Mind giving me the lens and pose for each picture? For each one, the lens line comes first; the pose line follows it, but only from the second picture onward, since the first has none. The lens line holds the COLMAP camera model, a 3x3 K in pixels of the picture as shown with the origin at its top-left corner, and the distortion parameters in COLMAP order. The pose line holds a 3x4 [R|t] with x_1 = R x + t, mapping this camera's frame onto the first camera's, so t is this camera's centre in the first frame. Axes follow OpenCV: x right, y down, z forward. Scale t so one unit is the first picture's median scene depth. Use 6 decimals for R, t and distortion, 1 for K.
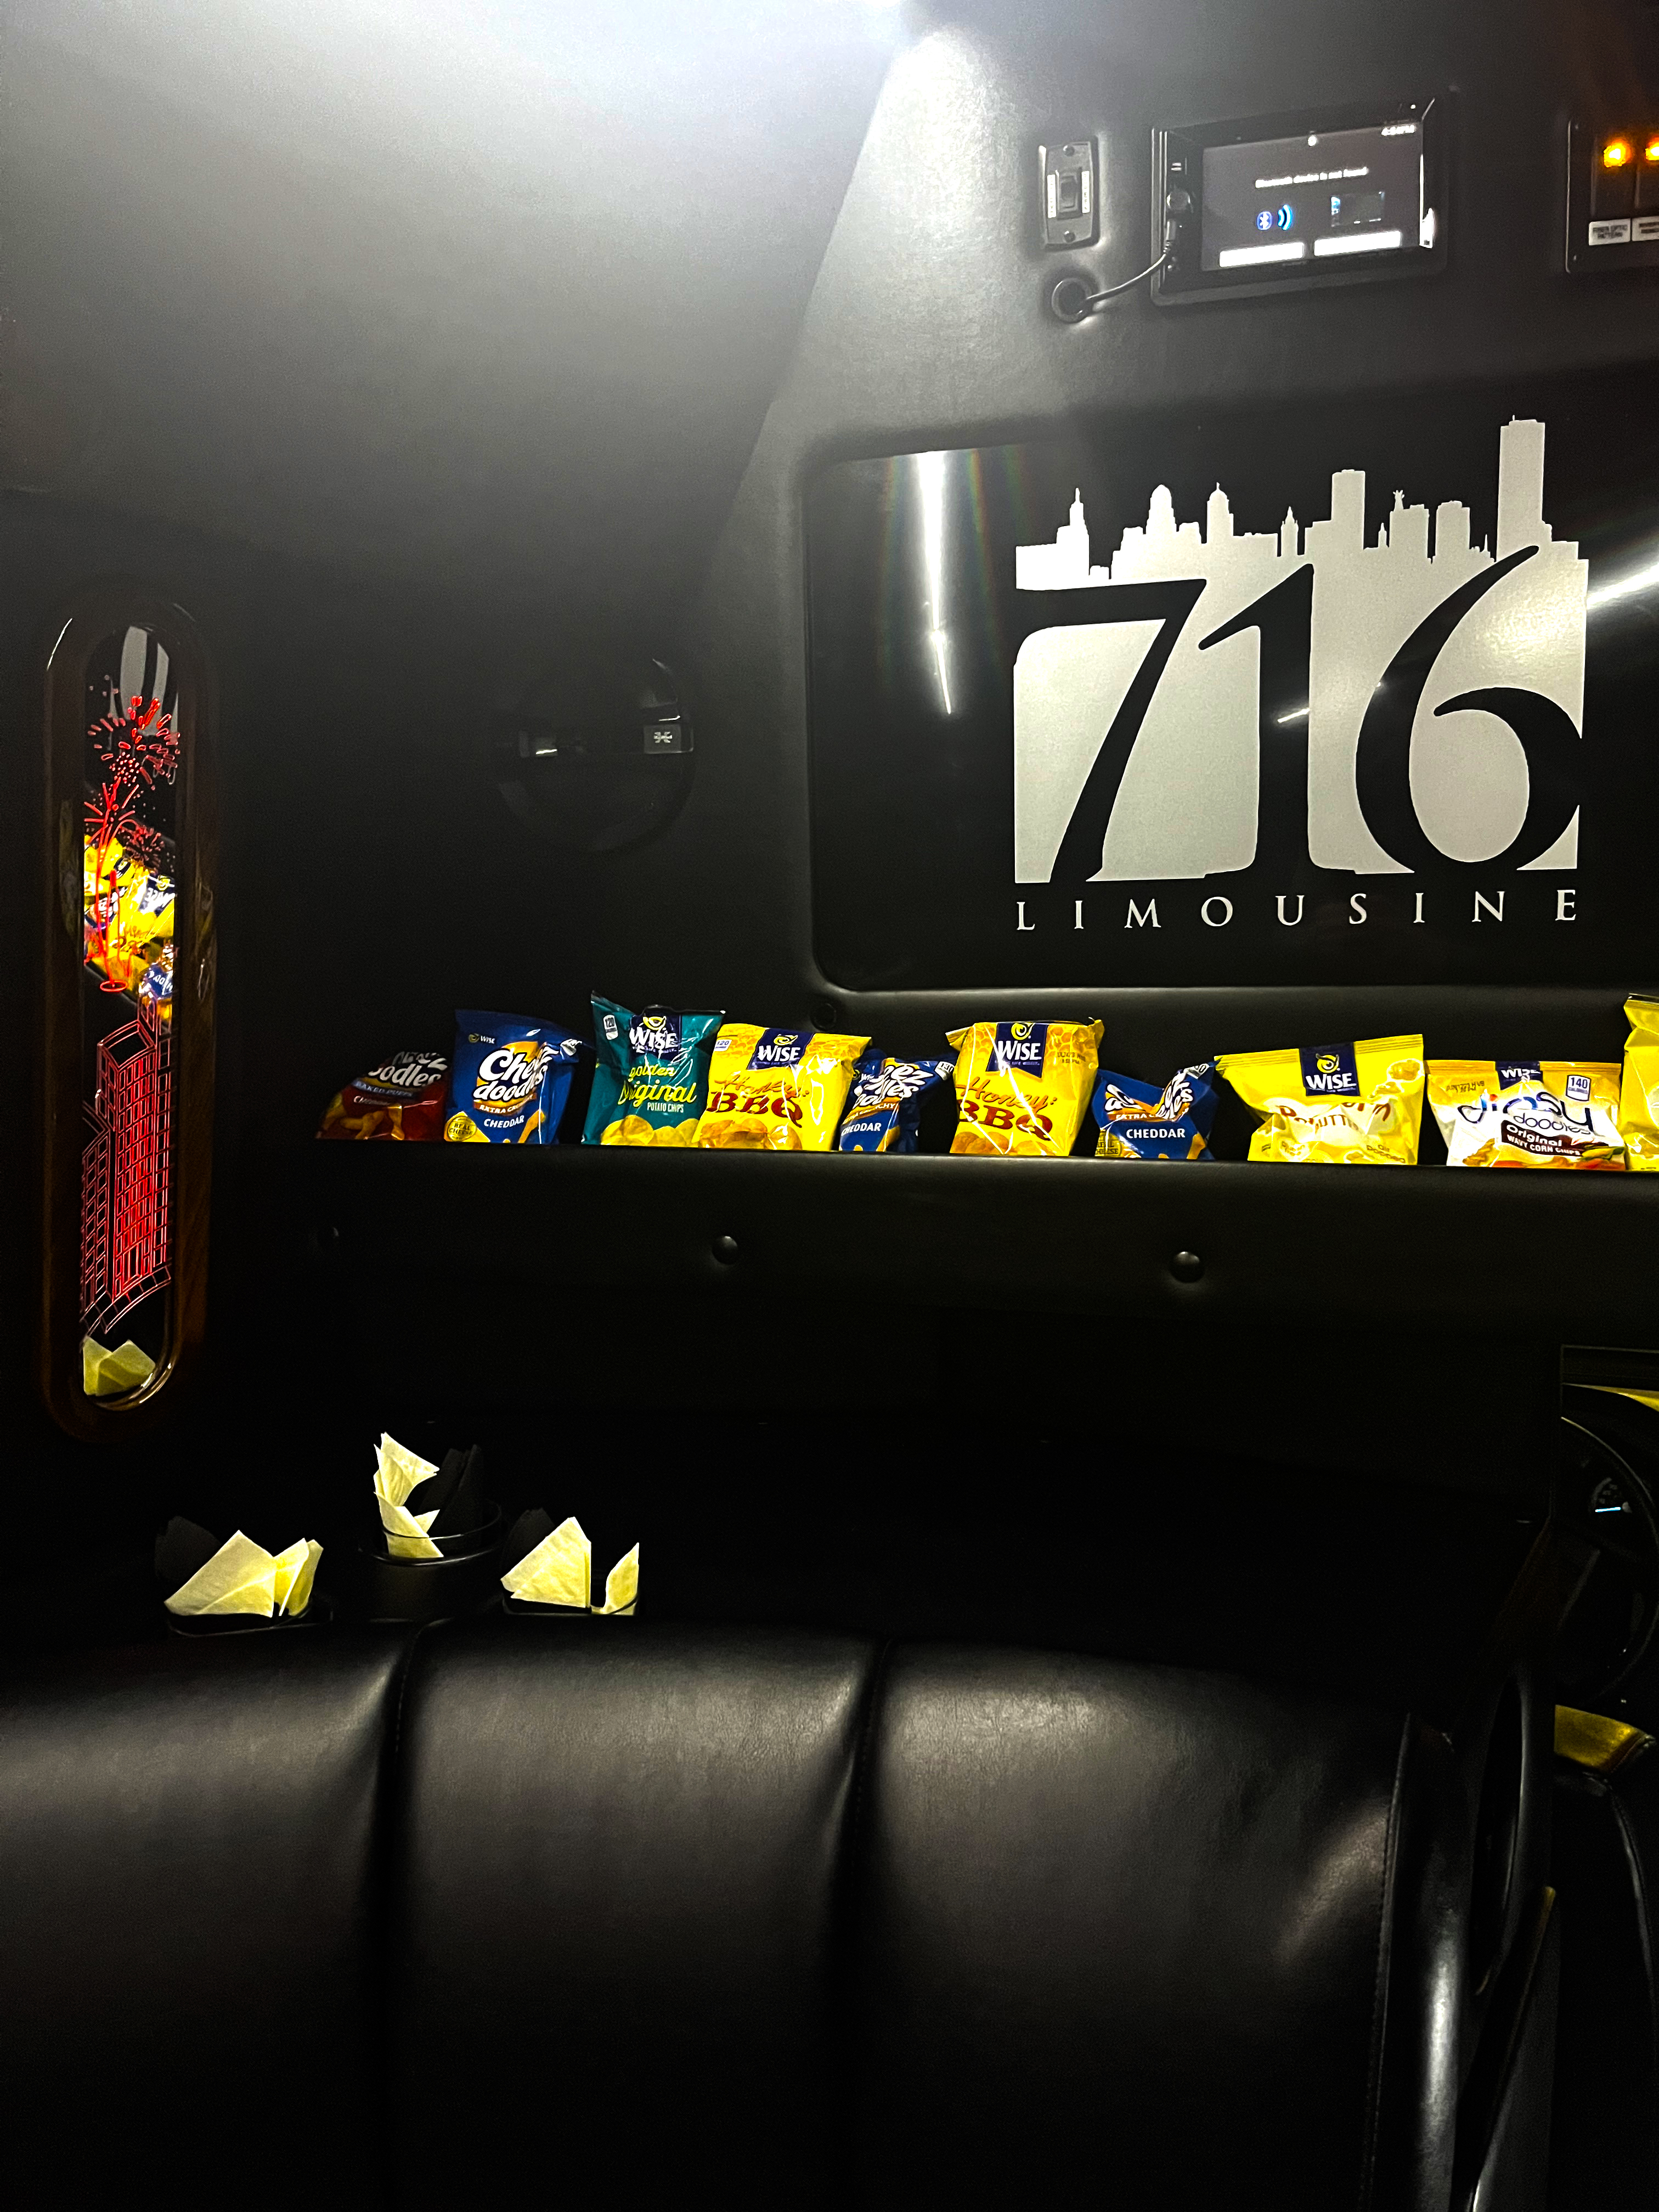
lens RADIAL K [[1692.4, 0, 818.2], [0, 1692.4, 1098.7], [0, 0, 1]] dist [0.060668, -0.083380]
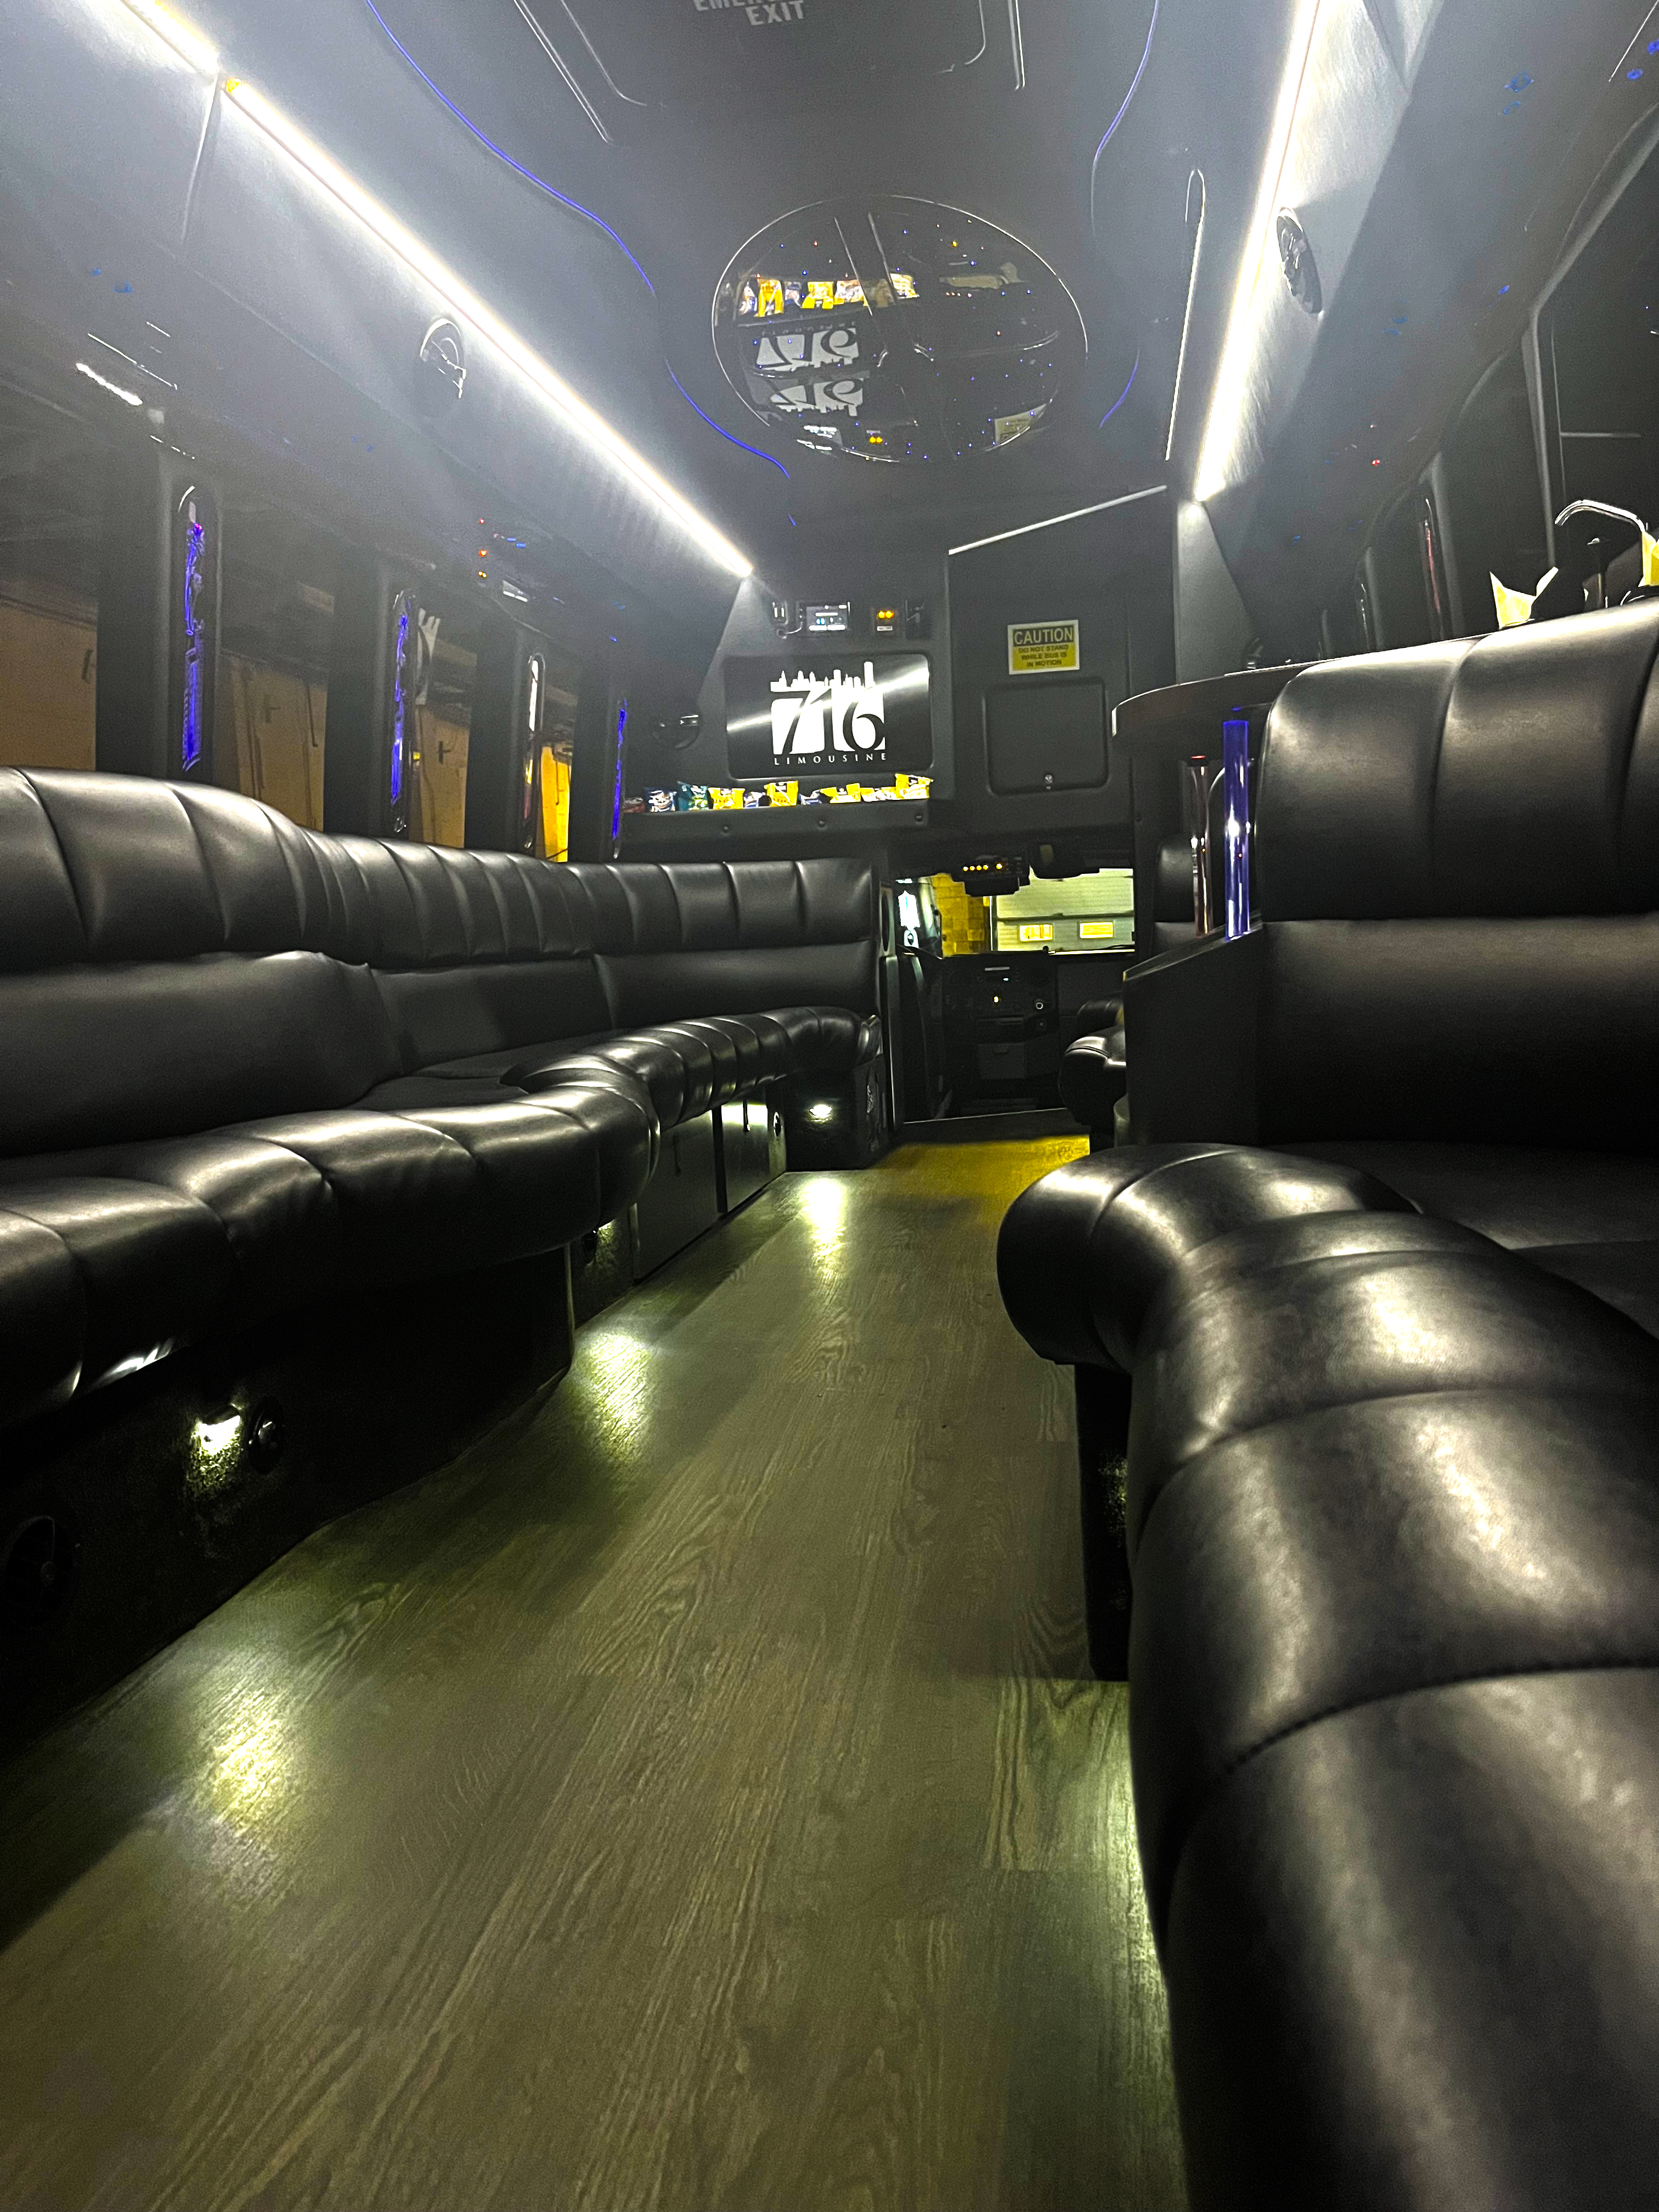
lens RADIAL K [[1692.4, 0, 816.6], [0, 1692.4, 1142.2], [0, 0, 1]] dist [0.060668, -0.083380]
pose [[0.932131, -0.063516, 0.356508, -1.568082], [0.078313, 0.996557, -0.027210, 1.114490], [-0.353553, 0.053283, 0.933896, -3.468694]]
